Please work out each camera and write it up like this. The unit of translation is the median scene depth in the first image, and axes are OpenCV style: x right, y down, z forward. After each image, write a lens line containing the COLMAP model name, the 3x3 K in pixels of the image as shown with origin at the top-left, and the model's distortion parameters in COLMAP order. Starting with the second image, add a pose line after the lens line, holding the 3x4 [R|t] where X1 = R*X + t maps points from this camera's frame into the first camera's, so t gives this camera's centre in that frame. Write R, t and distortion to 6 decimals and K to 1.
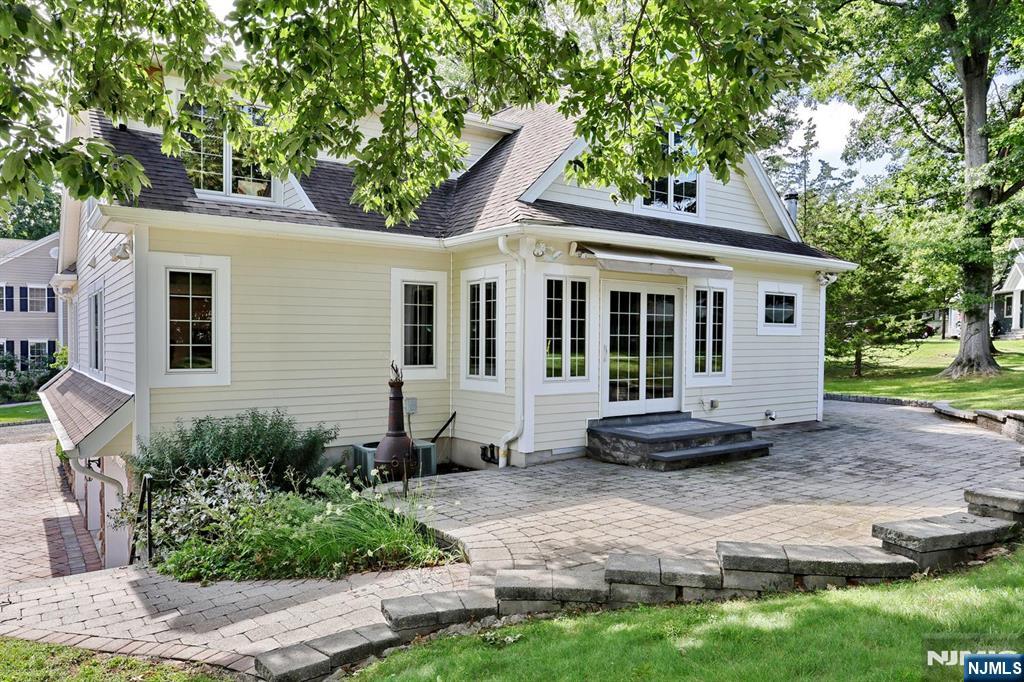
lens RADIAL K [[683.3, 0, 513.2], [0, 683.3, 367.6], [0, 0, 1]] dist [-0.007645, 0.004206]
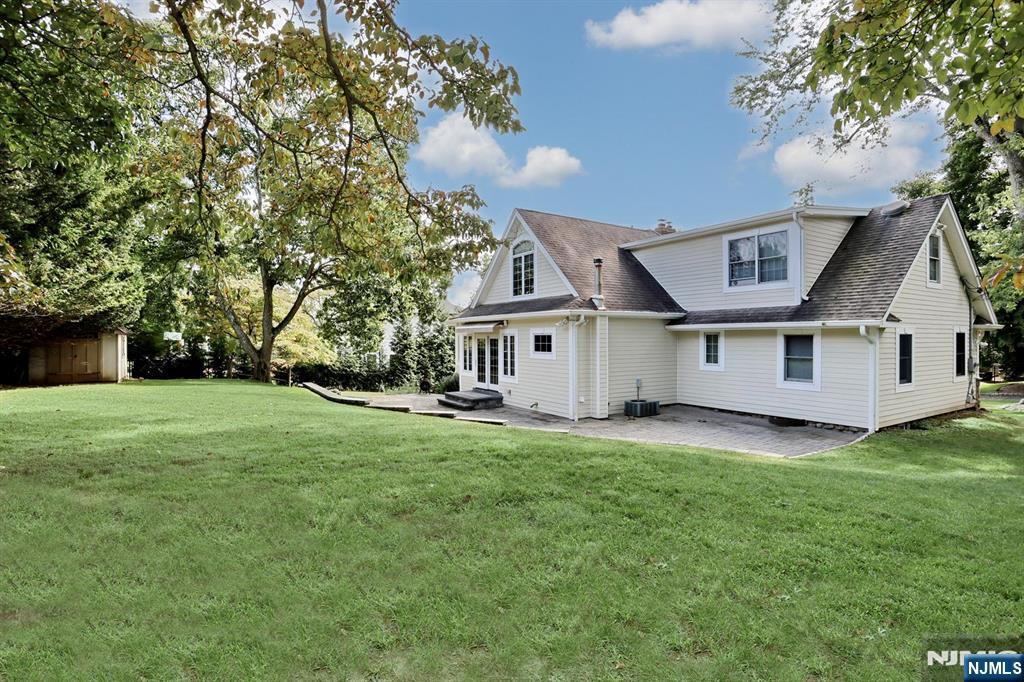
lens RADIAL K [[509.1, 0, 511.0], [0, 509.1, 341.2], [0, 0, 1]] dist [-0.020611, -0.000174]
pose [[-0.061169, -0.000980, -0.998127, 1.769445], [-0.042963, 0.999075, 0.001652, -0.096415], [0.997202, 0.042983, -0.061154, 1.078067]]
